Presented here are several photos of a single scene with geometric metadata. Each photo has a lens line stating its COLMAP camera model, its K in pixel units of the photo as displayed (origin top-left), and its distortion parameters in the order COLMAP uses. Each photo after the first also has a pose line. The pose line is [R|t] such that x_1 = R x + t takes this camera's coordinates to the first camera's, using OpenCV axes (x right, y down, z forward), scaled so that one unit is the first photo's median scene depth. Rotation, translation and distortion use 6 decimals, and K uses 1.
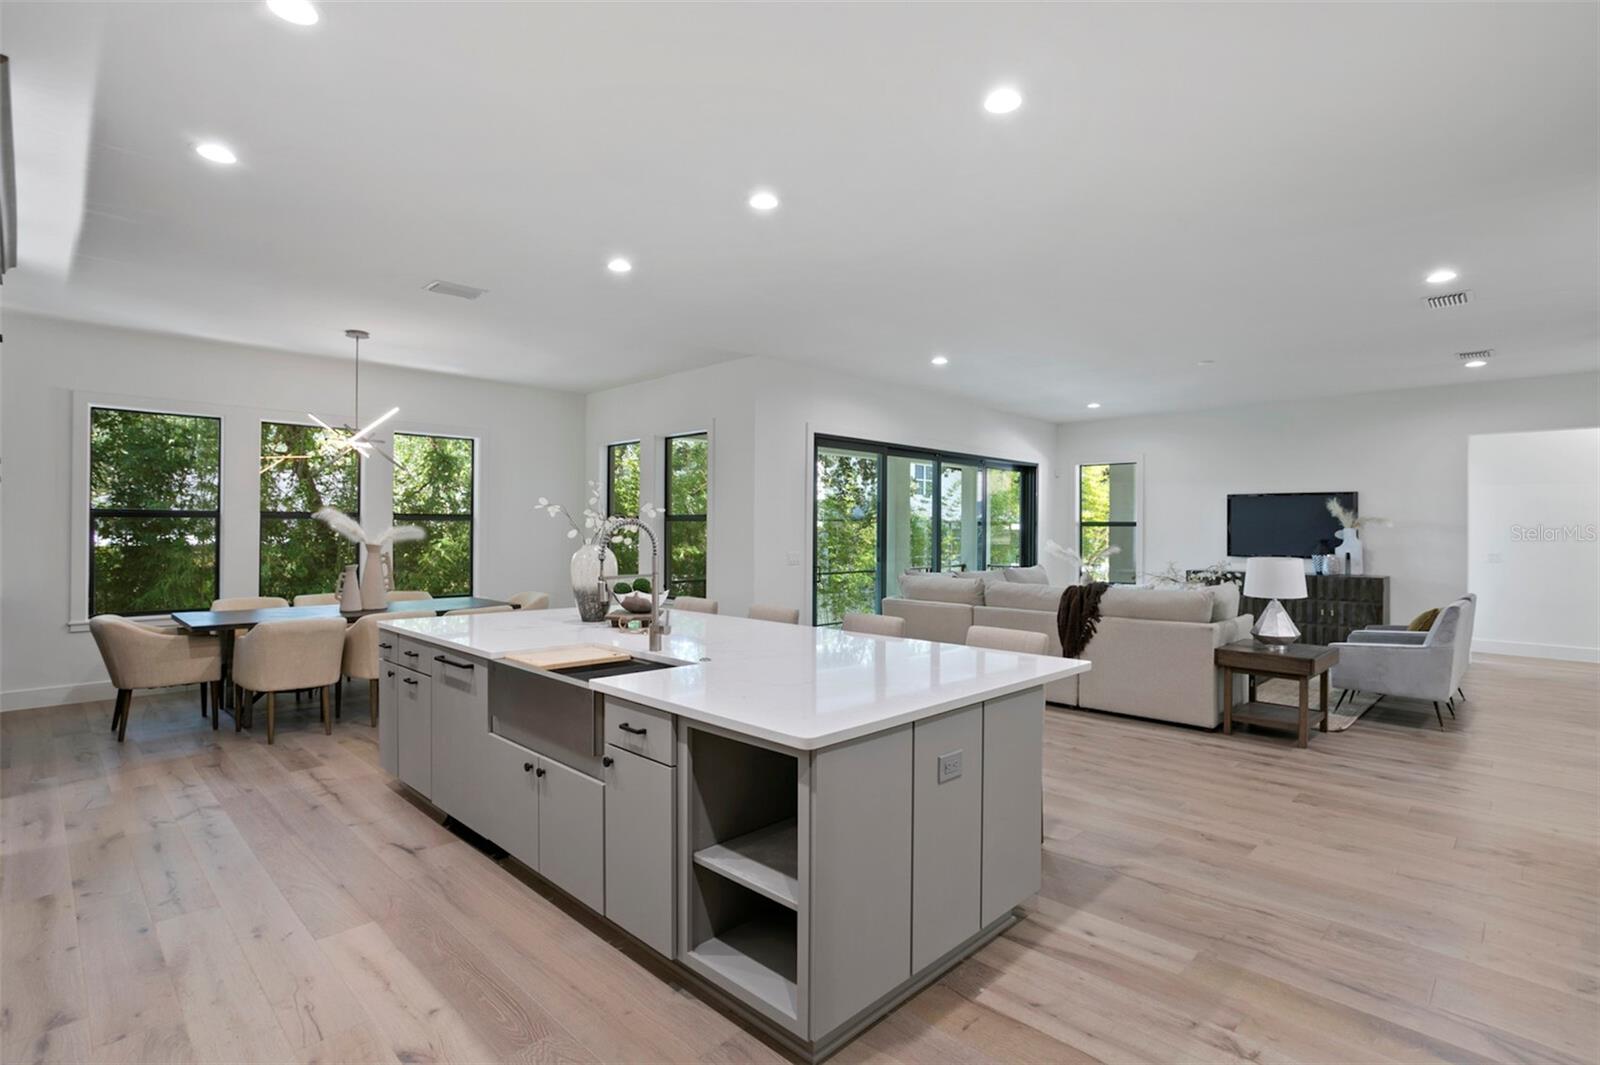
lens RADIAL K [[801.6, 0, 798.3], [0, 801.6, 523.7], [0, 0, 1]] dist [0.003134, 0.000551]
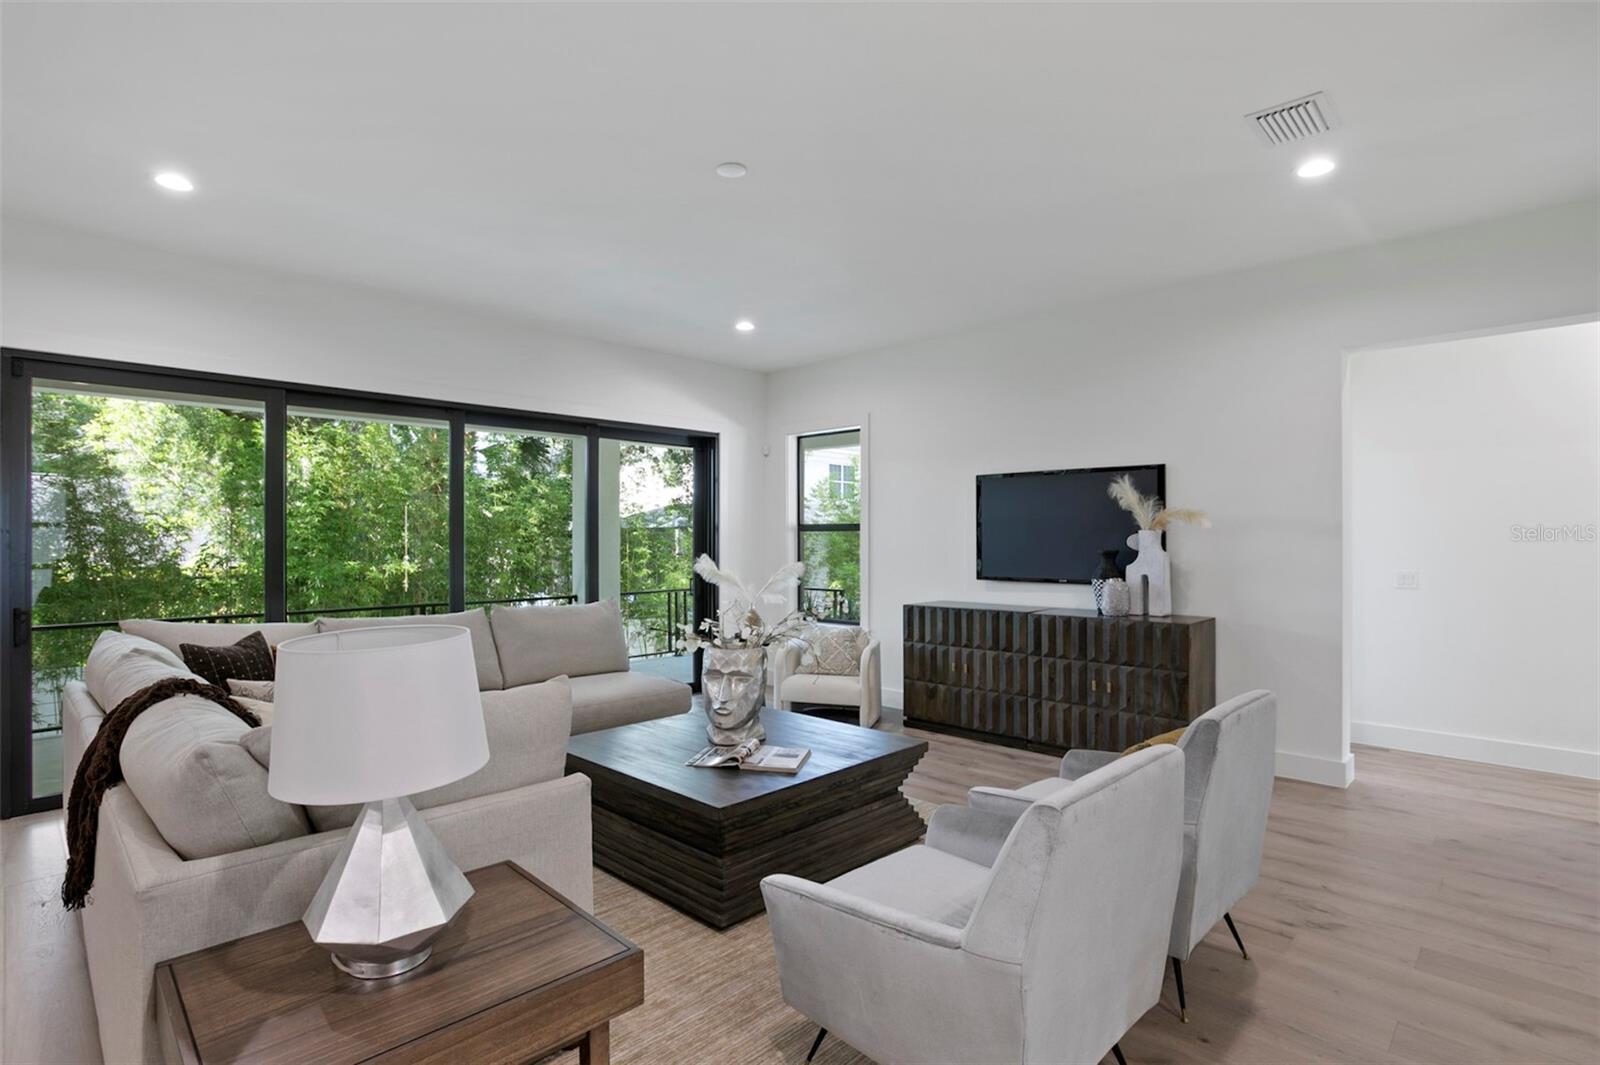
lens RADIAL K [[815.8, 0, 800.0], [0, 815.8, 532.5], [0, 0, 1]] dist [-0.004229, -0.000464]
pose [[0.999937, -0.009941, 0.005300, 0.442072], [0.009927, 0.999947, 0.002592, 0.003449], [-0.005325, -0.002539, 0.999983, 0.439346]]
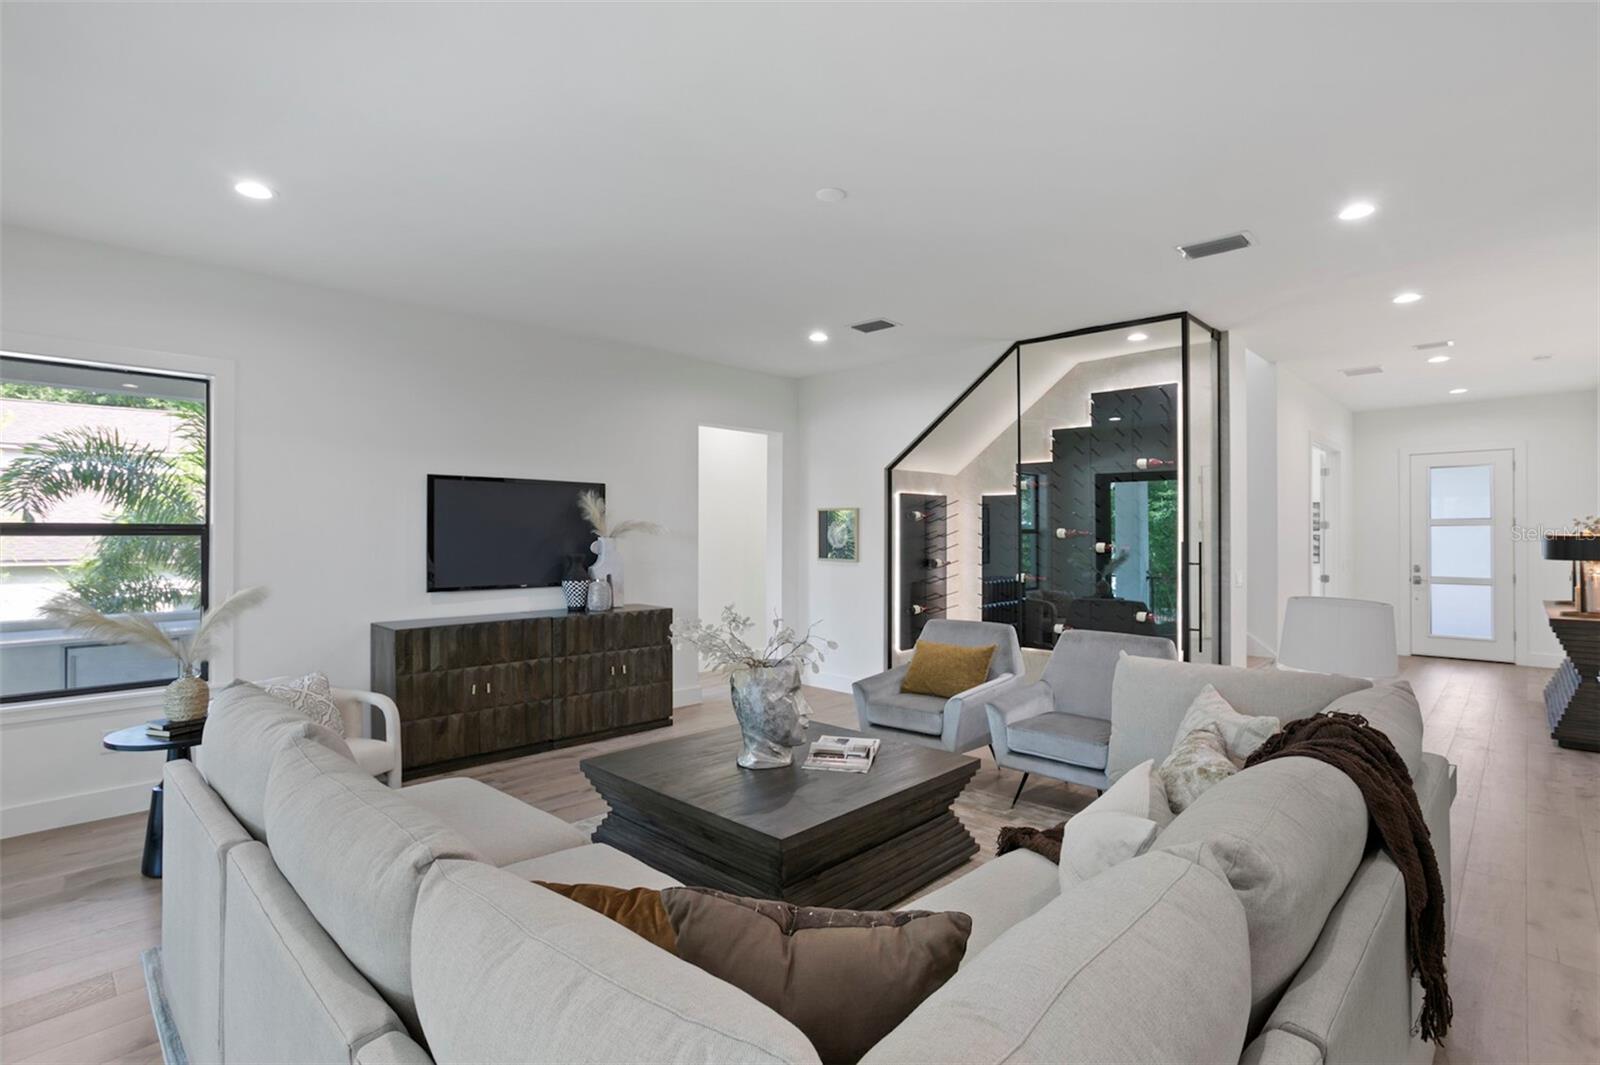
lens RADIAL K [[801.6, 0, 798.3], [0, 801.6, 523.7], [0, 0, 1]] dist [0.003134, 0.000551]
pose [[0.002266, 0.011404, 0.999932, 0.017653], [-0.007256, 0.999909, -0.011387, 0.000366], [-0.999971, -0.007230, 0.002349, 0.834621]]
